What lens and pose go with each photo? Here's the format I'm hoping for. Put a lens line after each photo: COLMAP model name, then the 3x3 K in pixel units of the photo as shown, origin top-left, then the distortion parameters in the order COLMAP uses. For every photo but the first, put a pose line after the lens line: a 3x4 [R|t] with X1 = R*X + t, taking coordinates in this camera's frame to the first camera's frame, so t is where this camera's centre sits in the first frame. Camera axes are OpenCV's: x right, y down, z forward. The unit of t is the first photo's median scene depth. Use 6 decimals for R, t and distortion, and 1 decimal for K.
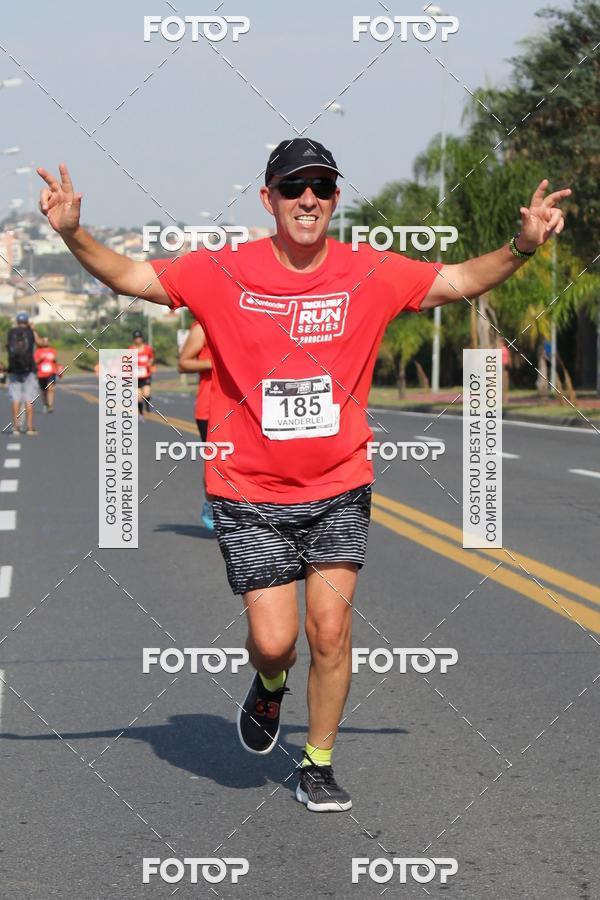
lens RADIAL K [[5684.7, 0, 300.0], [0, 5684.7, 450.0], [0, 0, 1]] dist [0.469291, -13.485763]
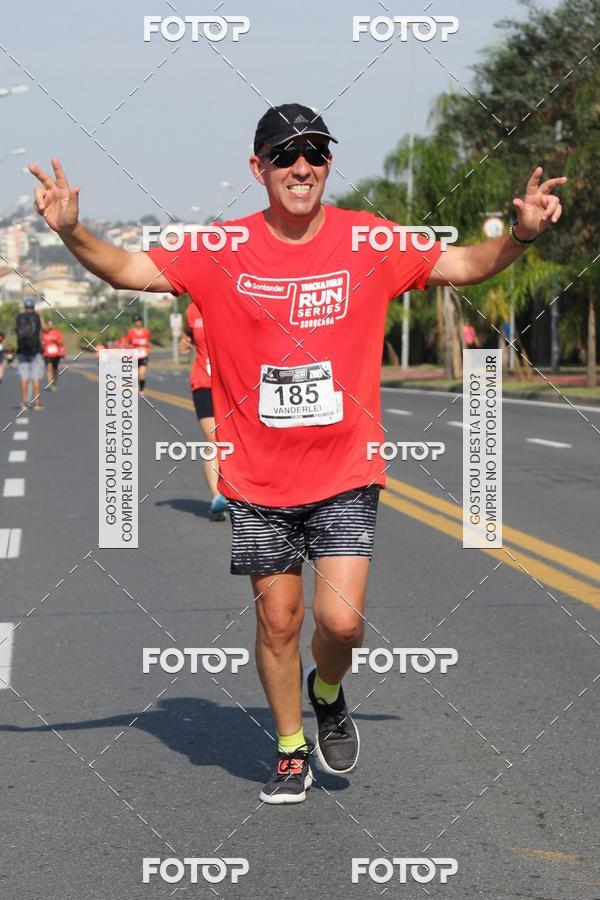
lens RADIAL K [[6525.3, 0, 300.0], [0, 6525.3, 450.0], [0, 0, 1]] dist [0.769797, -22.495489]
pose [[0.999989, -0.004699, -0.000725, 0.004352], [0.004699, 0.999989, -0.000101, 0.005466], [0.000726, 0.000098, 1.000000, -0.263632]]
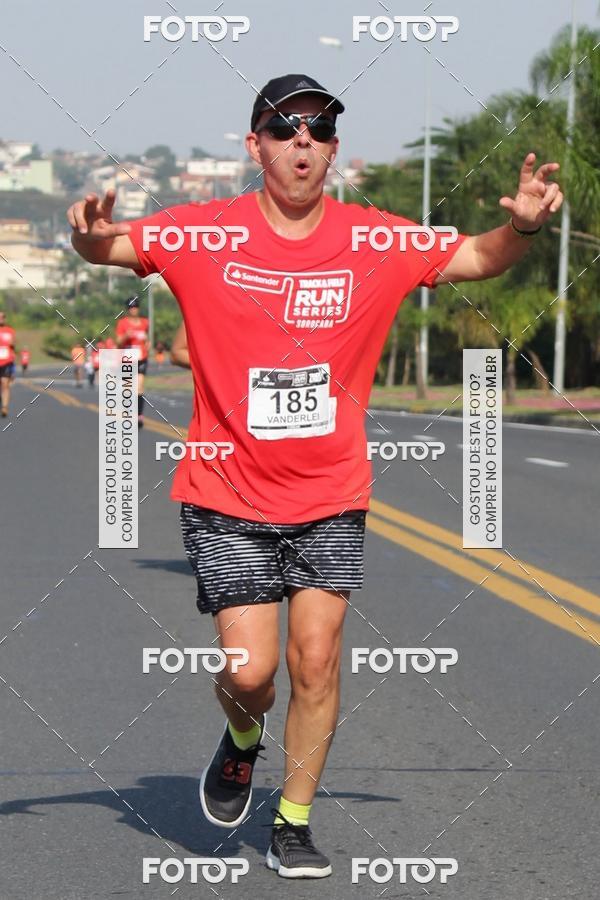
lens RADIAL K [[6525.3, 0, 300.0], [0, 6525.3, 450.0], [0, 0, 1]] dist [0.769797, -22.495489]
pose [[0.999931, 0.011488, 0.002618, -0.009877], [-0.011488, 0.999934, -0.000117, -0.002991], [-0.002619, 0.000087, 0.999997, 0.196812]]
